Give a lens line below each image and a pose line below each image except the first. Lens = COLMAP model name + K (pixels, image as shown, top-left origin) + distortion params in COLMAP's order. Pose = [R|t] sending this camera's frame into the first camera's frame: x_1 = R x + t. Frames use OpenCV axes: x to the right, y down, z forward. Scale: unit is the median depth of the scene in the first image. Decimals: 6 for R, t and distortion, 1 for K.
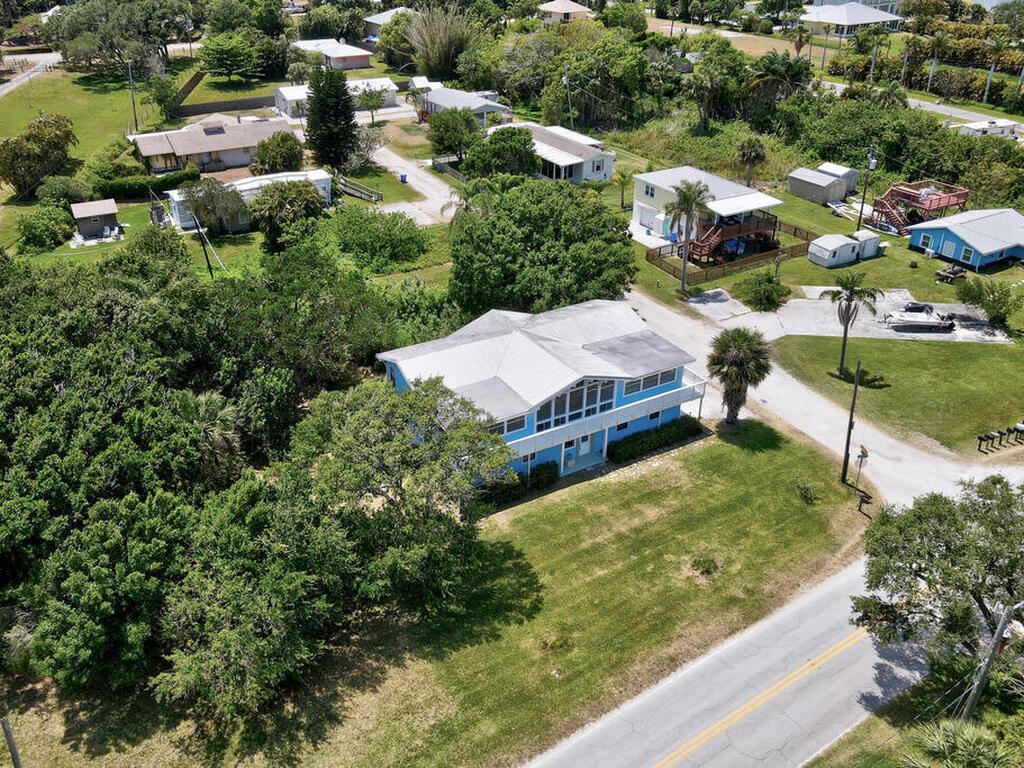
lens RADIAL K [[875.4, 0, 485.9], [0, 875.4, 358.3], [0, 0, 1]] dist [-0.000590, 0.056500]
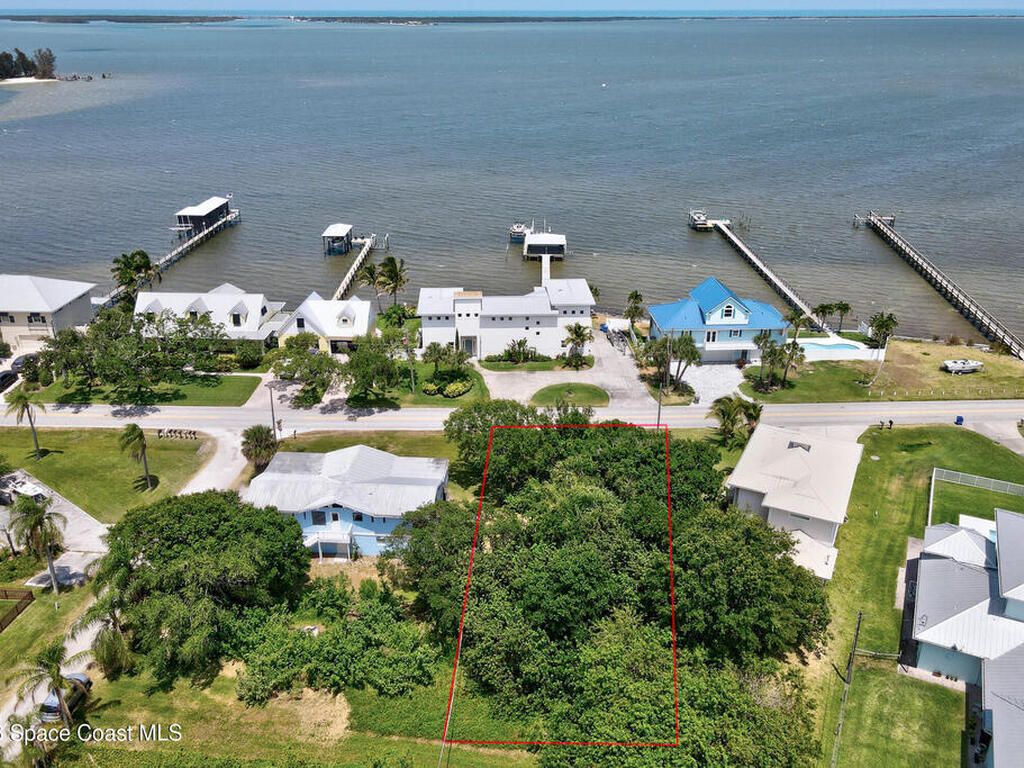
lens RADIAL K [[841.8, 0, 502.3], [0, 841.8, 378.2], [0, 0, 1]] dist [0.003392, 0.046469]
pose [[-0.833079, -0.220324, 0.507383, -0.769748], [0.260511, 0.652890, 0.711244, -0.970115], [-0.487969, 0.724701, -0.486512, 1.309463]]
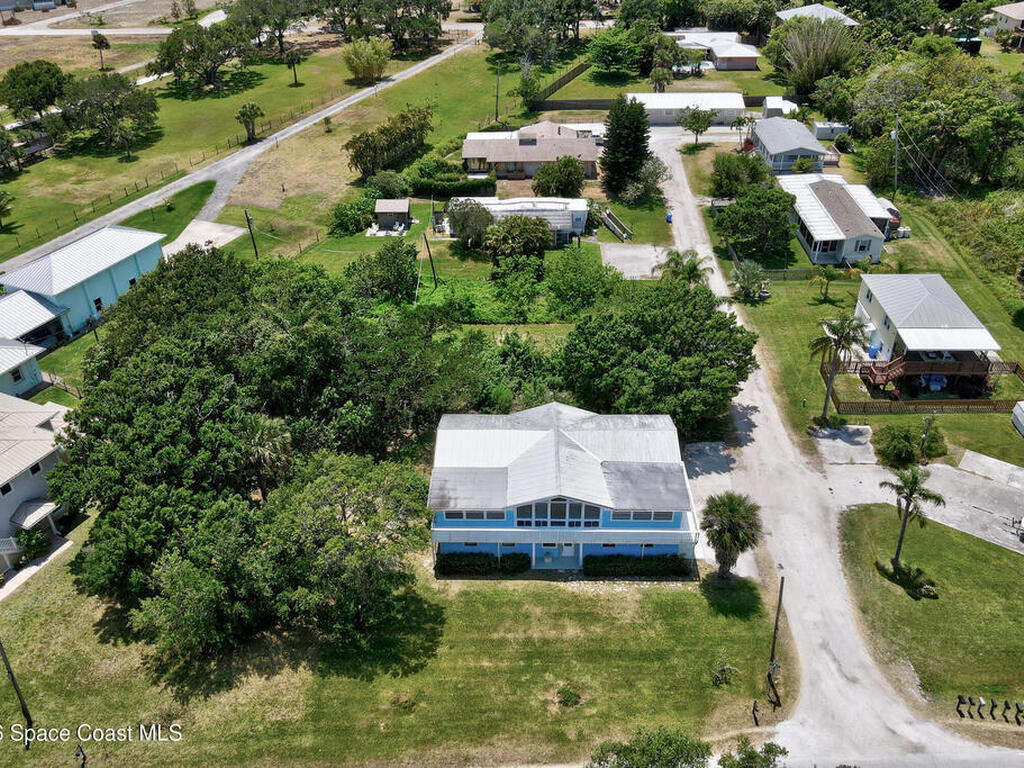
lens RADIAL K [[859.8, 0, 504.0], [0, 859.8, 386.1], [0, 0, 1]] dist [0.013674, 0.013970]
pose [[0.854488, 0.278910, -0.438246, 0.413313], [-0.229870, 0.959561, 0.162488, -0.230757], [0.465843, -0.038105, 0.884046, -0.003448]]
